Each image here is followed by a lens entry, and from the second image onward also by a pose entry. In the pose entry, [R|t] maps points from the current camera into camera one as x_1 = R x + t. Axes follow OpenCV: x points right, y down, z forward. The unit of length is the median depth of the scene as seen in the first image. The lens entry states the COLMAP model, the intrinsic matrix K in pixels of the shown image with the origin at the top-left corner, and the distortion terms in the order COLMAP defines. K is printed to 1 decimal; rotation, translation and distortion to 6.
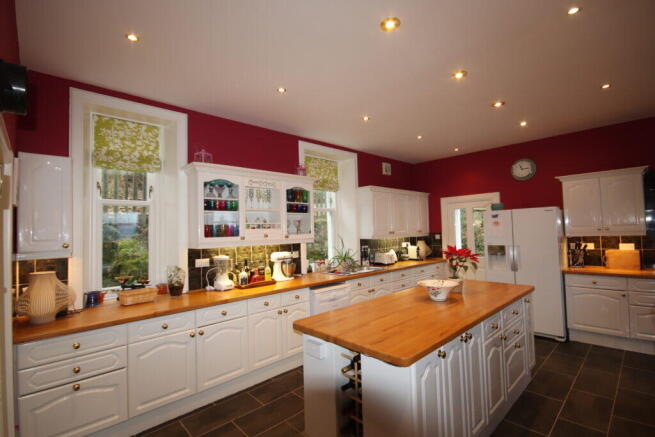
lens RADIAL K [[302.7, 0, 326.8], [0, 302.7, 219.5], [0, 0, 1]] dist [0.001502, -0.000024]
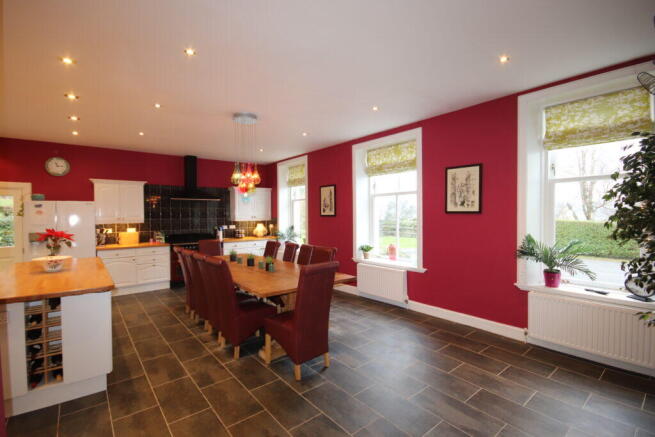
lens RADIAL K [[302.7, 0, 326.9], [0, 302.7, 219.1], [0, 0, 1]] dist [0.001502, -0.000024]
pose [[0.057762, 0.014497, 0.998225, -0.504995], [-0.038323, 0.999190, -0.012293, 0.010384], [-0.997595, -0.037545, 0.058270, -0.107449]]
